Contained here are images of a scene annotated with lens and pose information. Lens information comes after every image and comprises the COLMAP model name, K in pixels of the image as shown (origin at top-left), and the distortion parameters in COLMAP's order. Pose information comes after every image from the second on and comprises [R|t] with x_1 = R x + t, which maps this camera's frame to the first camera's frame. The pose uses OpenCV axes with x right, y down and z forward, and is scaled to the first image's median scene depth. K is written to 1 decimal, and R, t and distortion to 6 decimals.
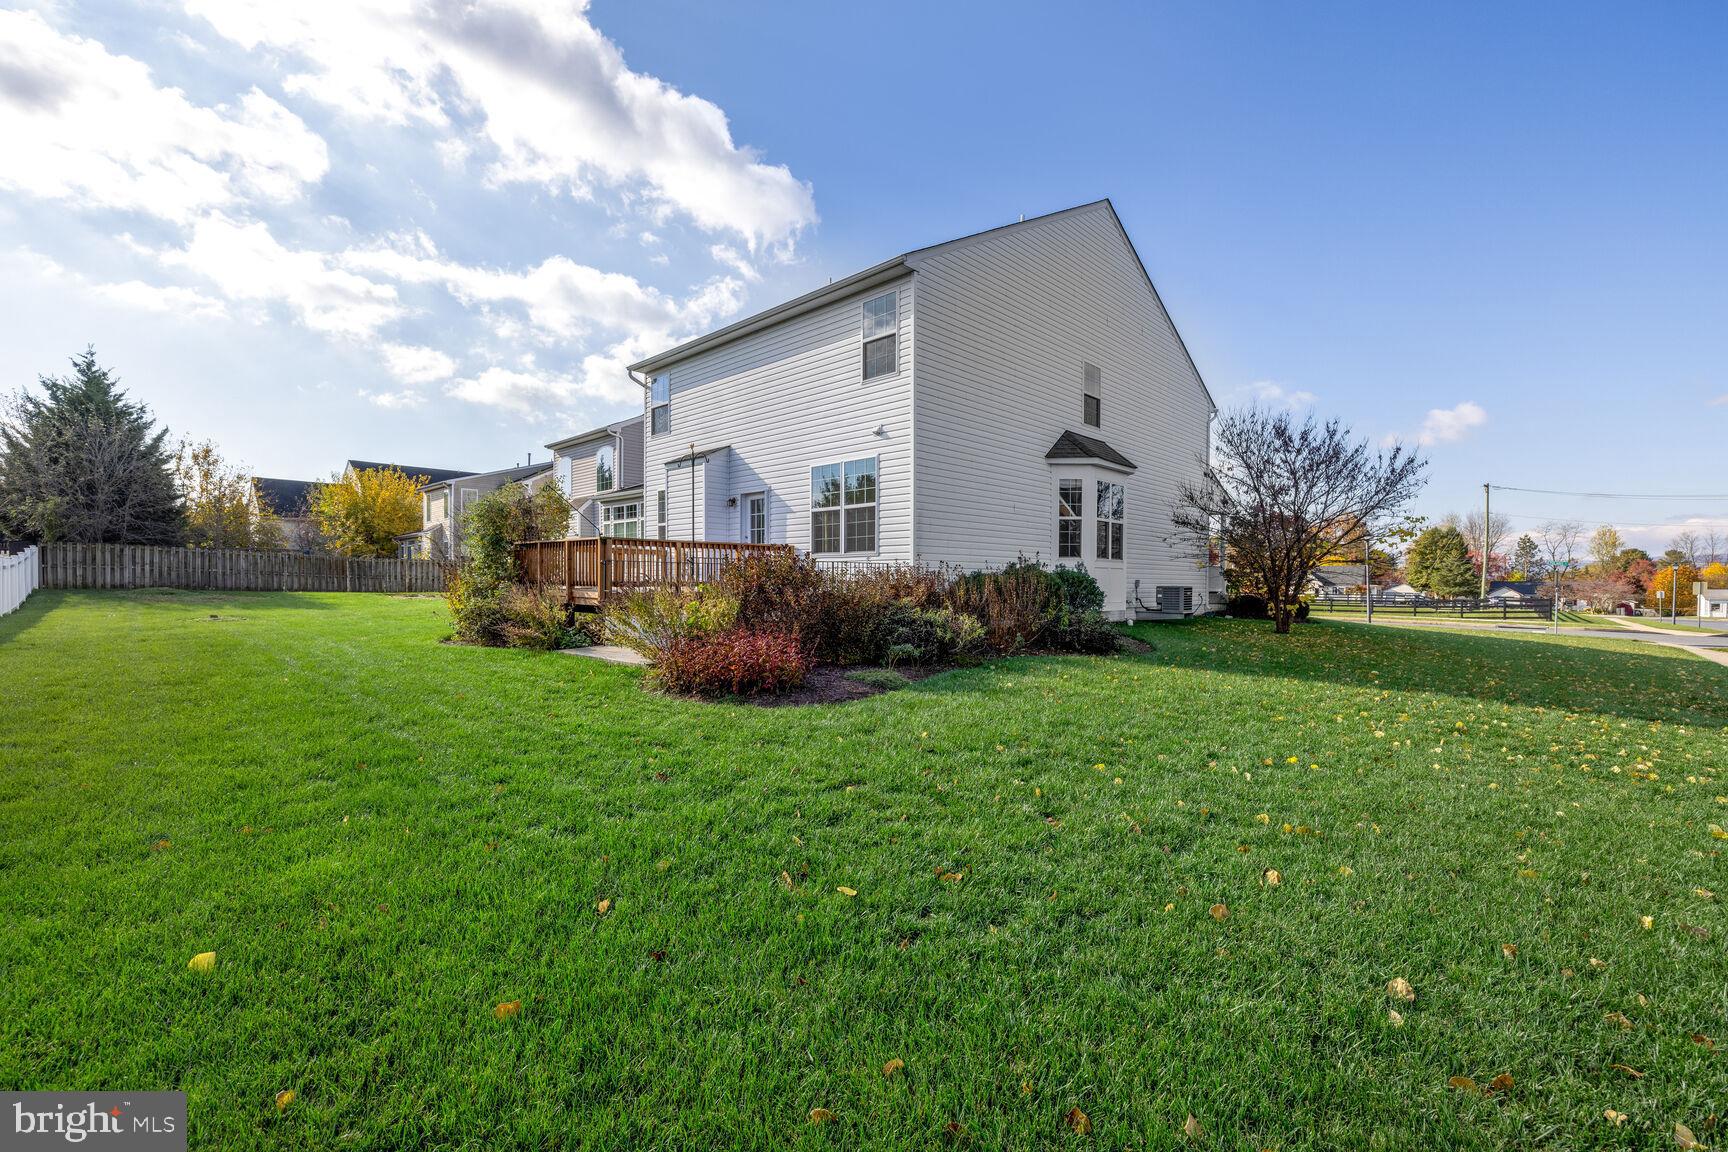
lens RADIAL K [[732.8, 0, 864.0], [0, 732.8, 576.0], [0, 0, 1]] dist [0.000532, 0.000024]
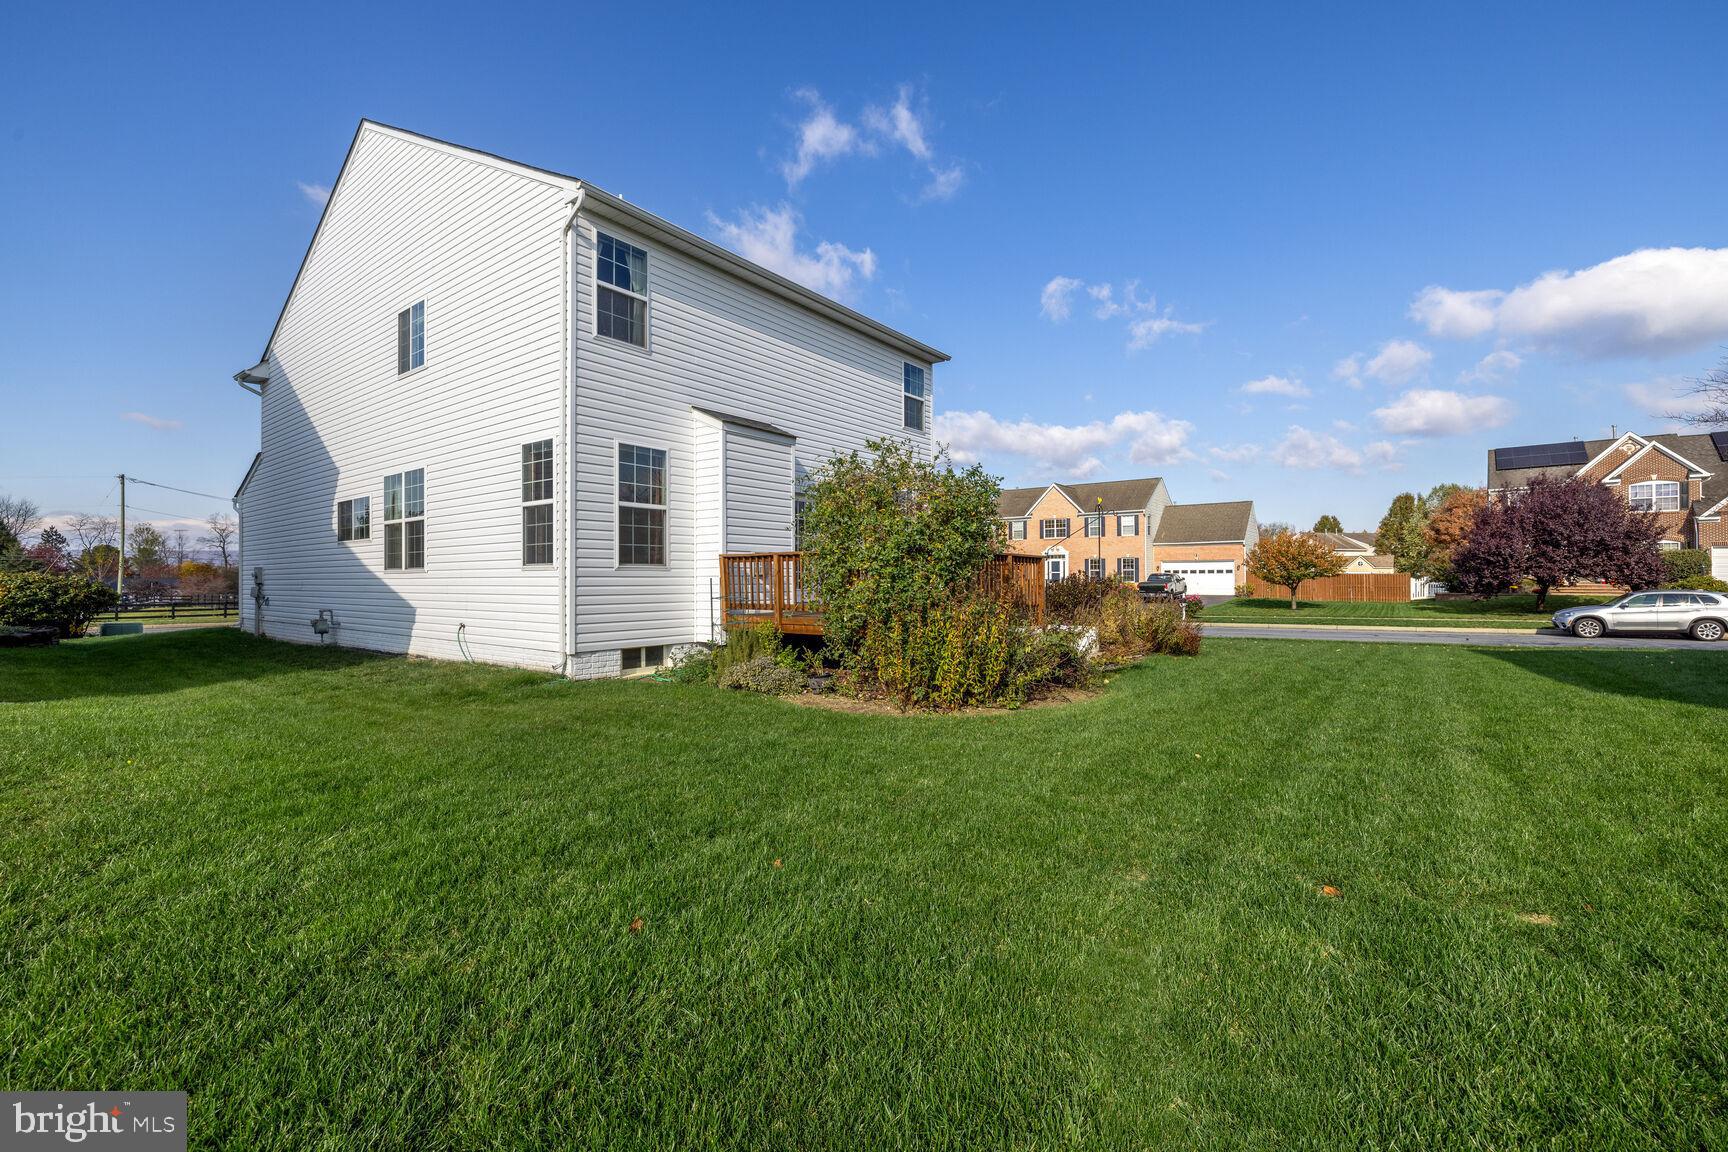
lens RADIAL K [[732.8, 0, 864.0], [0, 732.8, 576.0], [0, 0, 1]] dist [0.000532, 0.000024]
pose [[-0.112249, 0.002723, 0.993676, -0.794667], [-0.012758, 0.999910, -0.004181, -0.019891], [-0.993598, -0.013146, -0.112204, 0.832347]]
